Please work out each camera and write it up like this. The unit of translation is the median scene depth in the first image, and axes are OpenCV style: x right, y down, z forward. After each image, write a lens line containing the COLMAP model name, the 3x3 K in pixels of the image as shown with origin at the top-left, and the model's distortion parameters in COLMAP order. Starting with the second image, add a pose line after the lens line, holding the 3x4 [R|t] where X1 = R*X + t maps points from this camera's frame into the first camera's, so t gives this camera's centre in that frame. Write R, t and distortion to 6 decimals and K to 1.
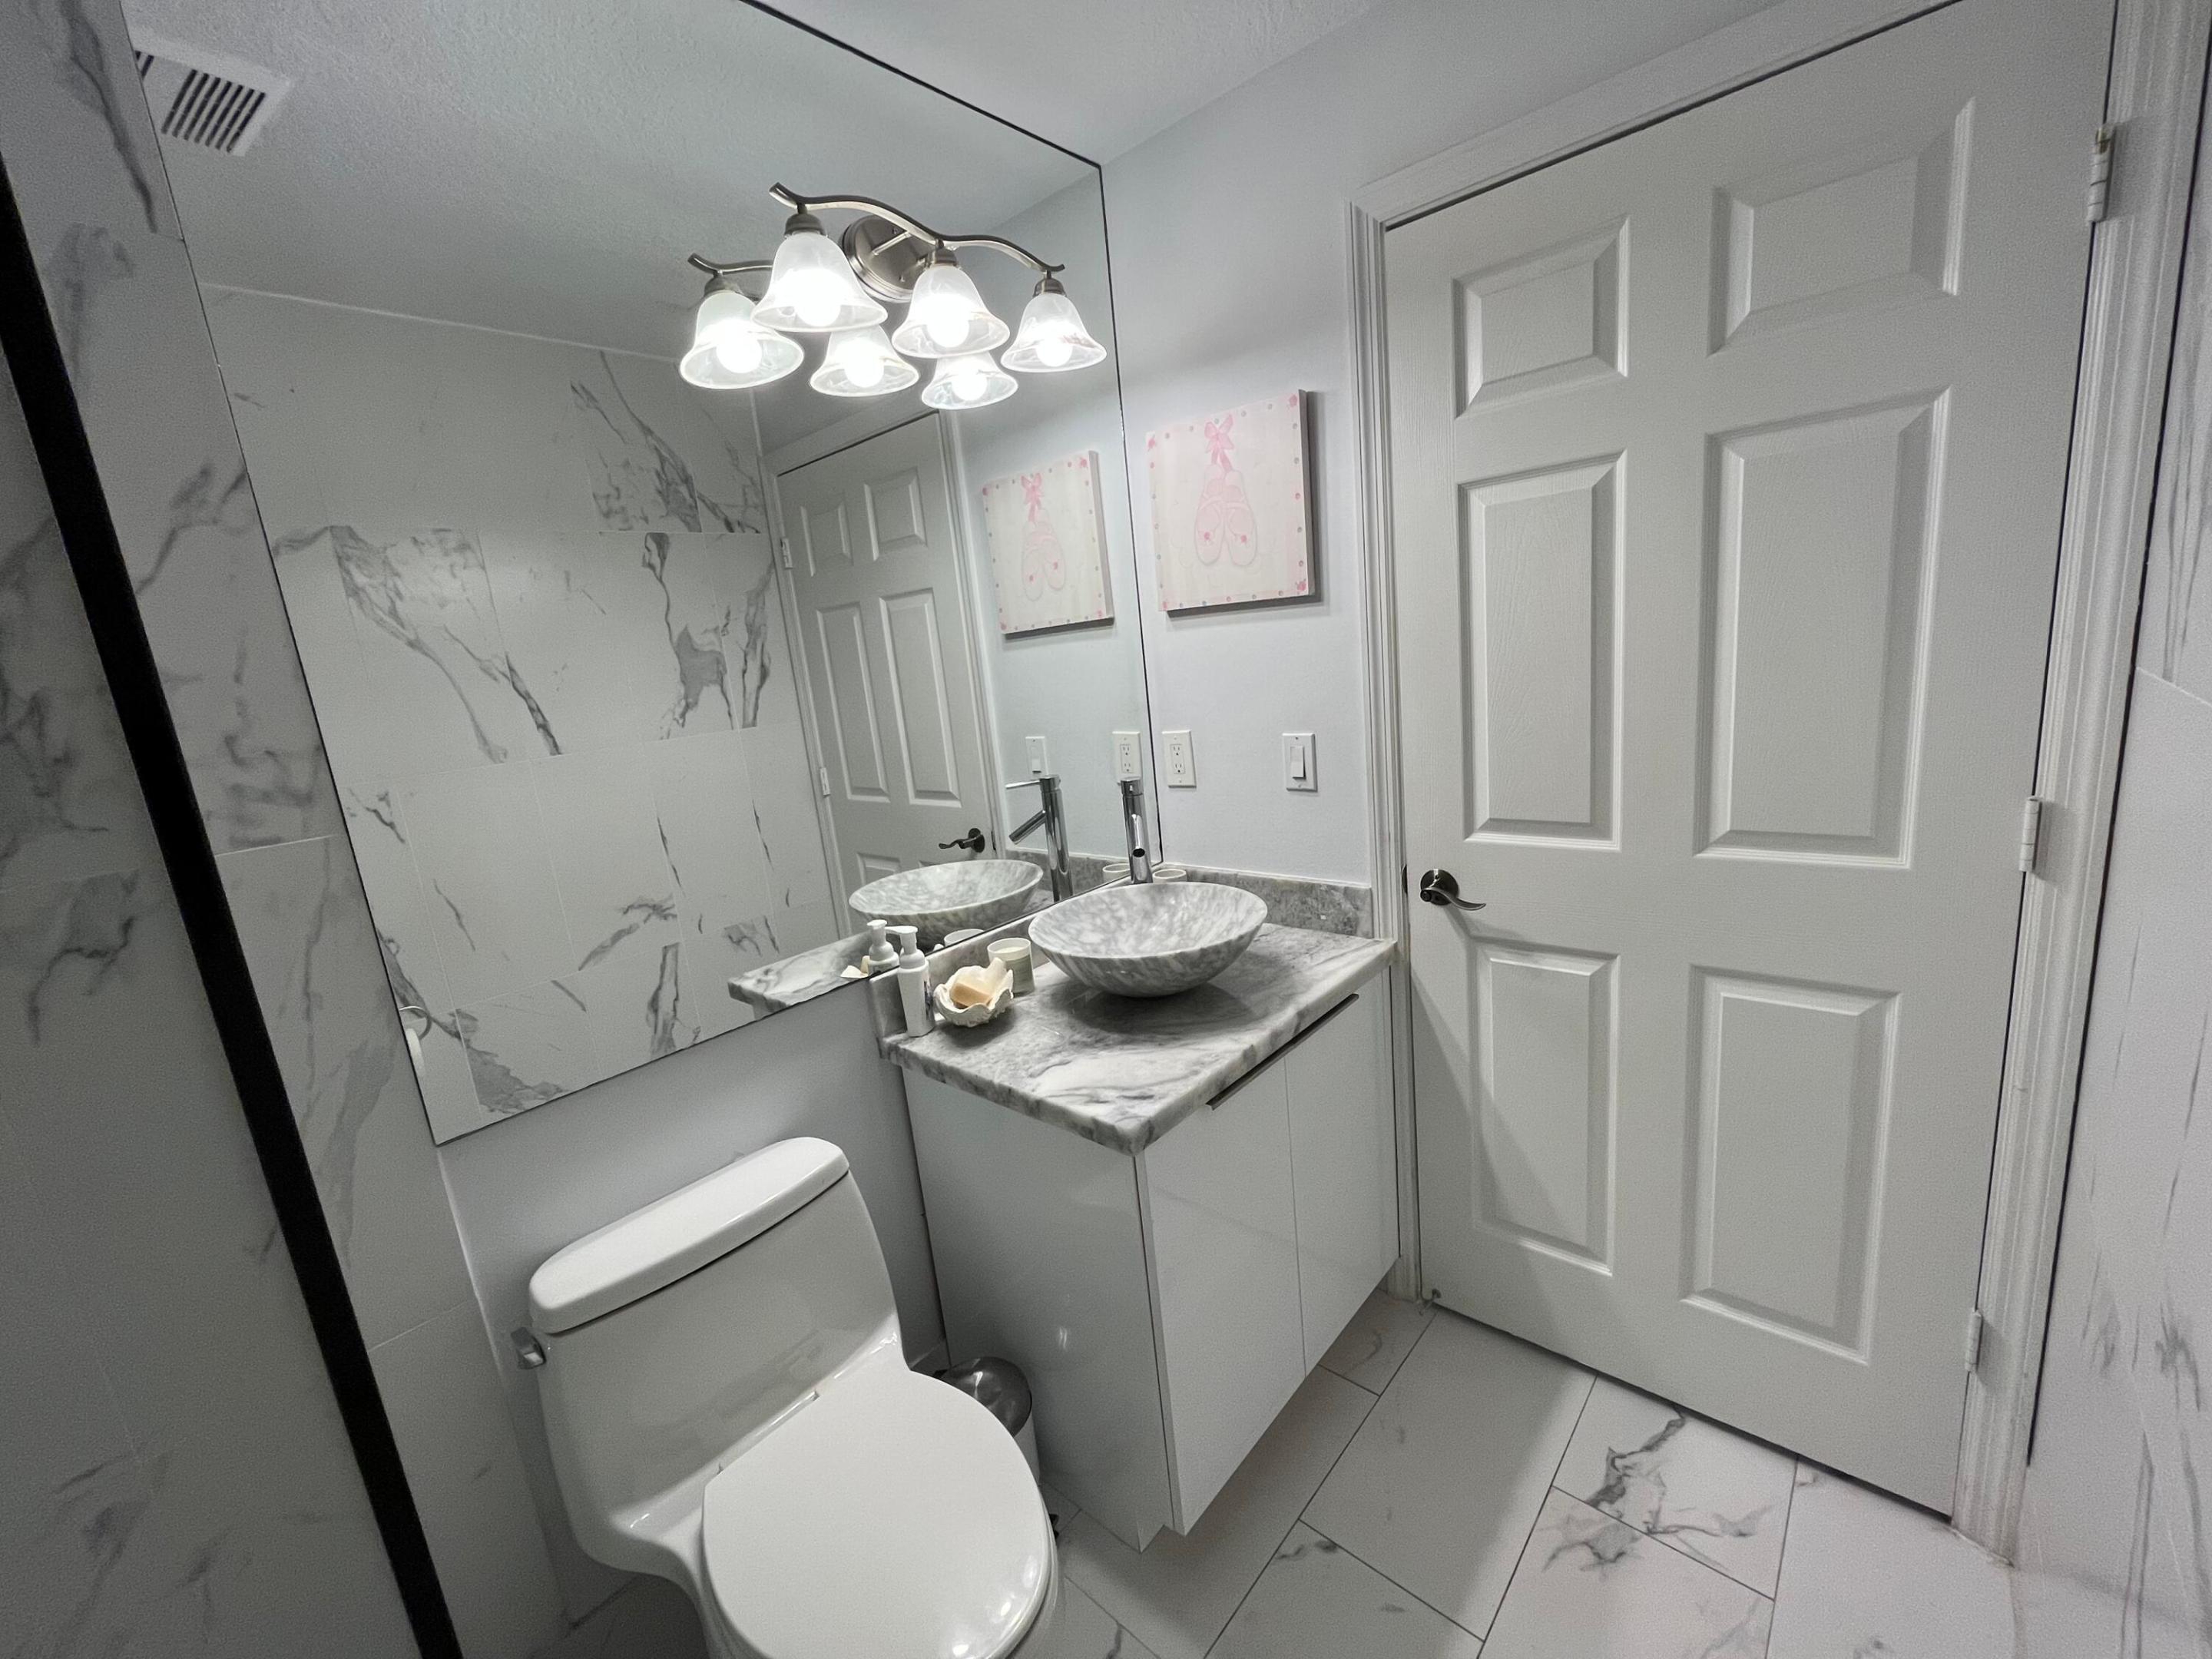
lens RADIAL K [[903.6, 0, 1107.9], [0, 903.6, 825.5], [0, 0, 1]] dist [-0.000682, -0.000256]
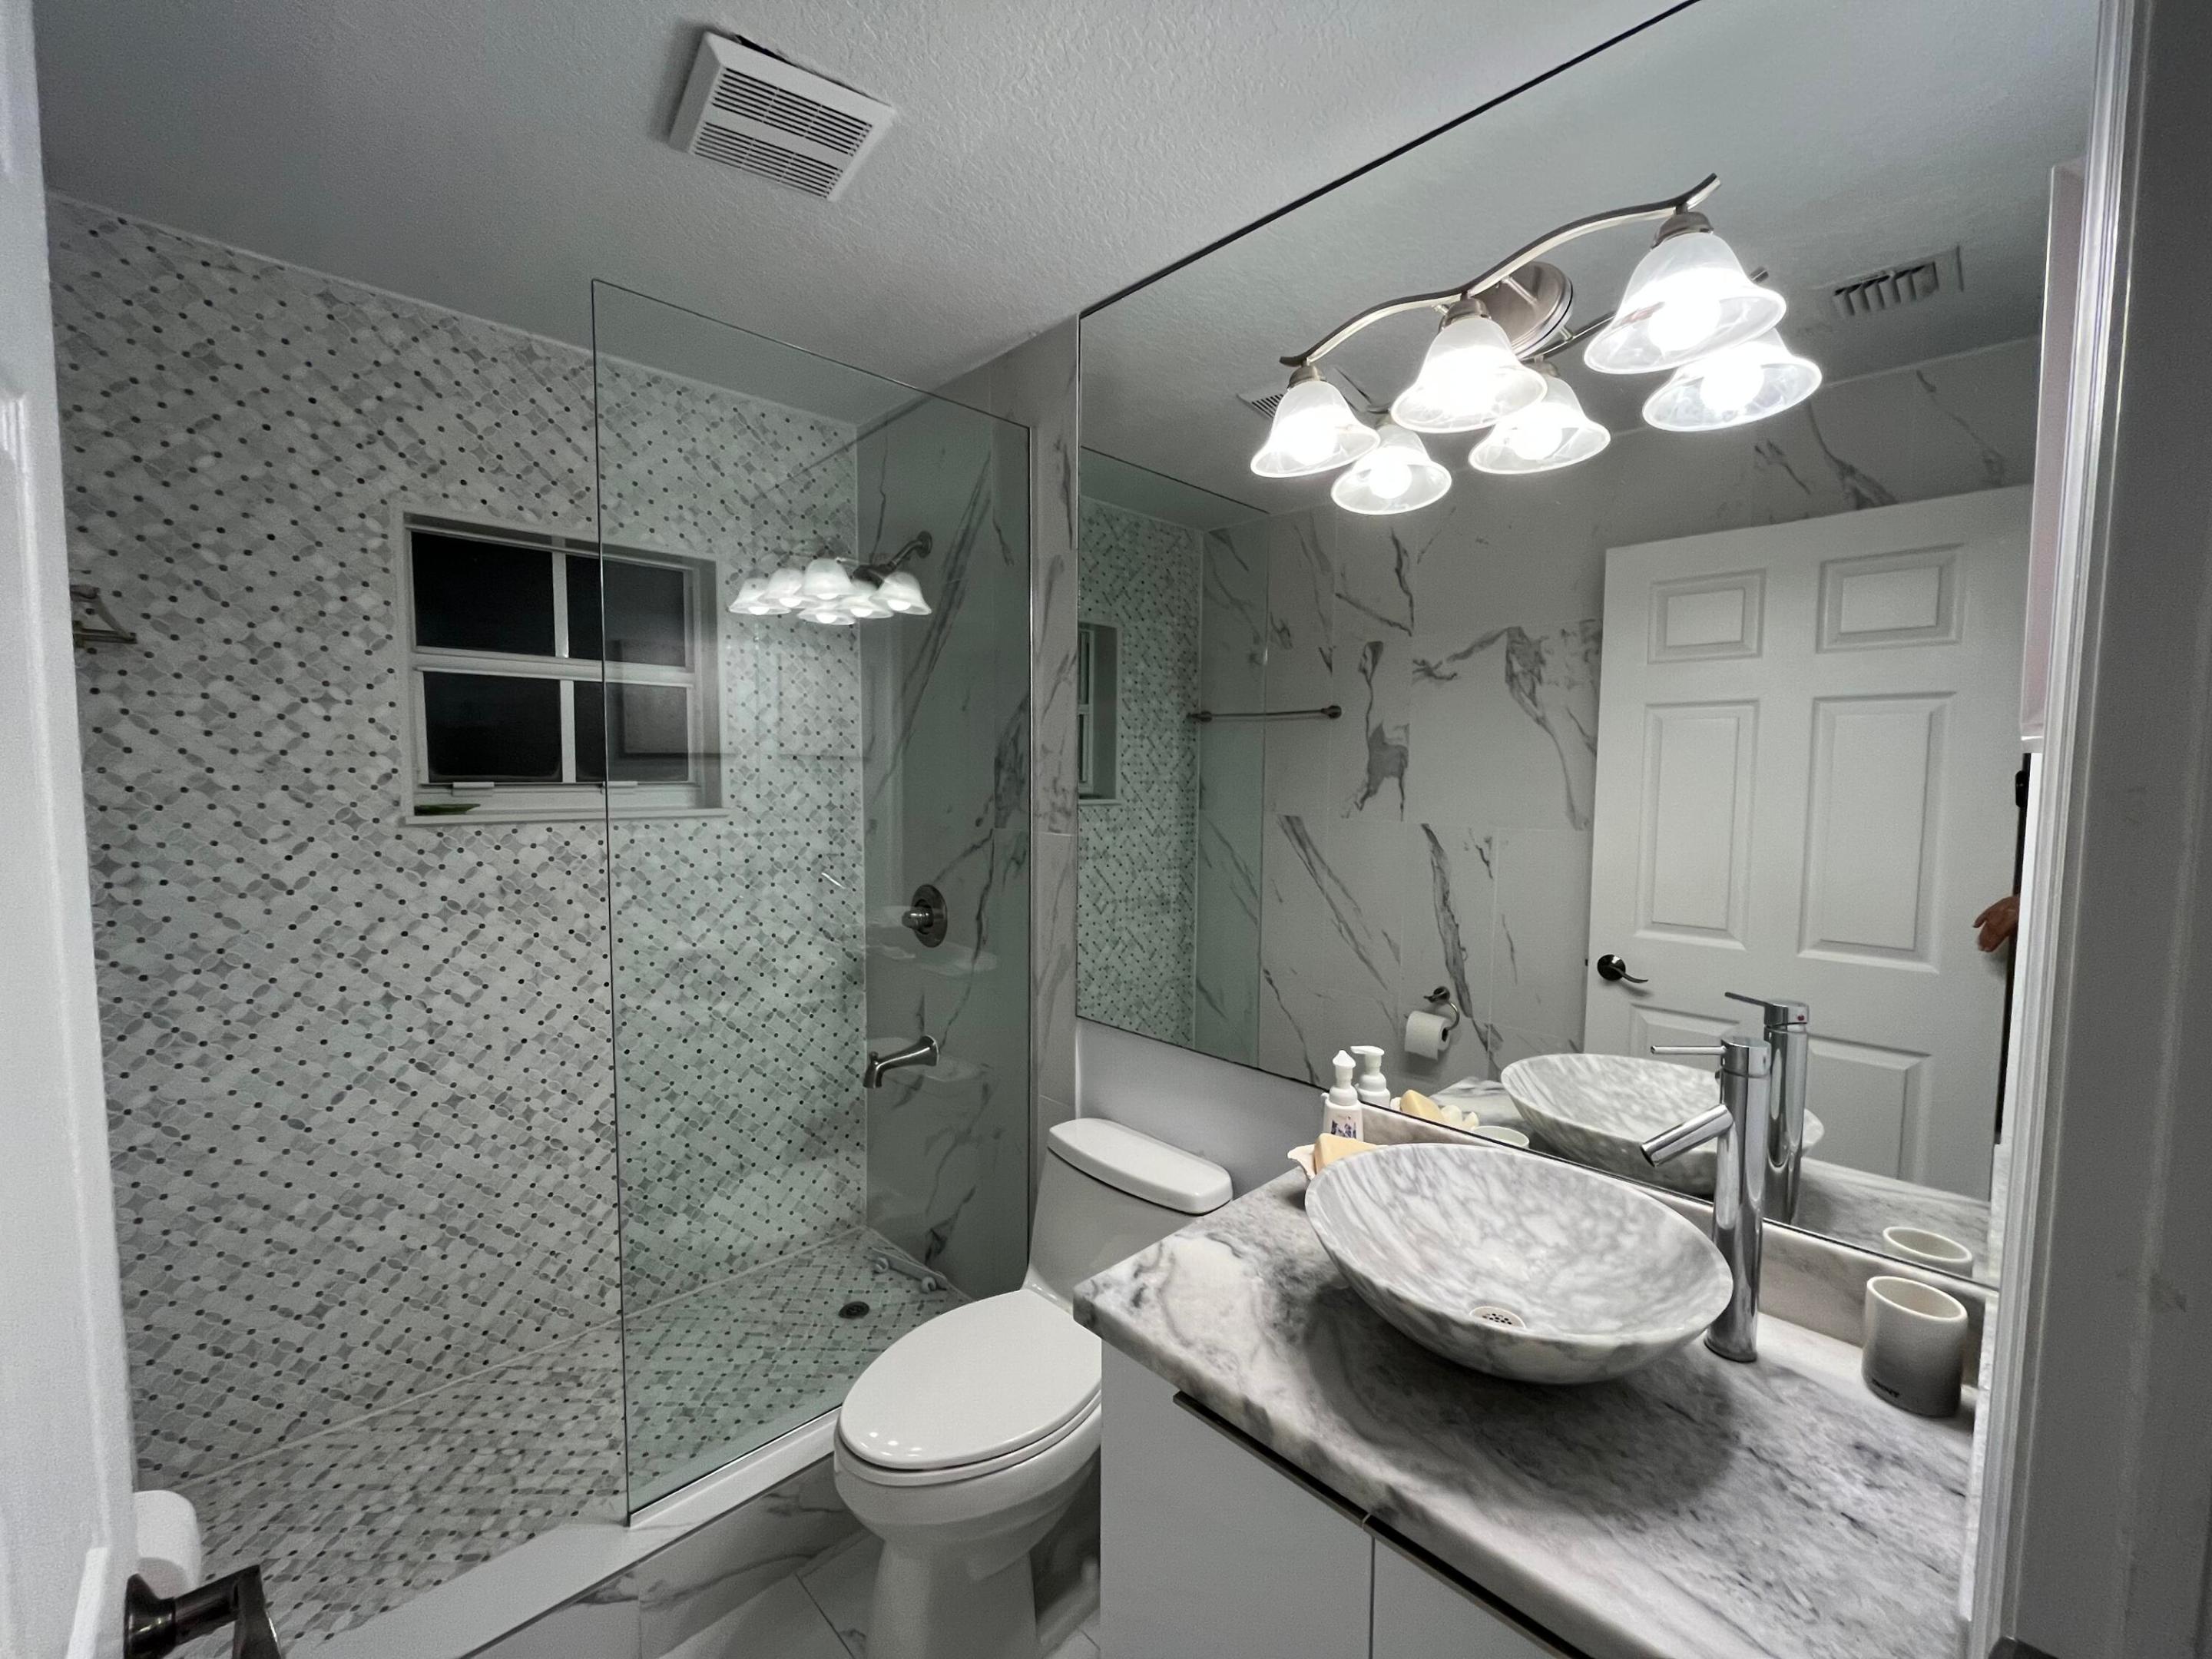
lens RADIAL K [[903.6, 0, 1108.9], [0, 903.6, 823.8], [0, 0, 1]] dist [-0.000682, -0.000256]
pose [[-0.052853, 0.162723, -0.985255, 0.650204], [-0.215632, 0.961498, 0.170367, -0.217260], [0.975043, 0.221457, -0.015730, 0.719851]]
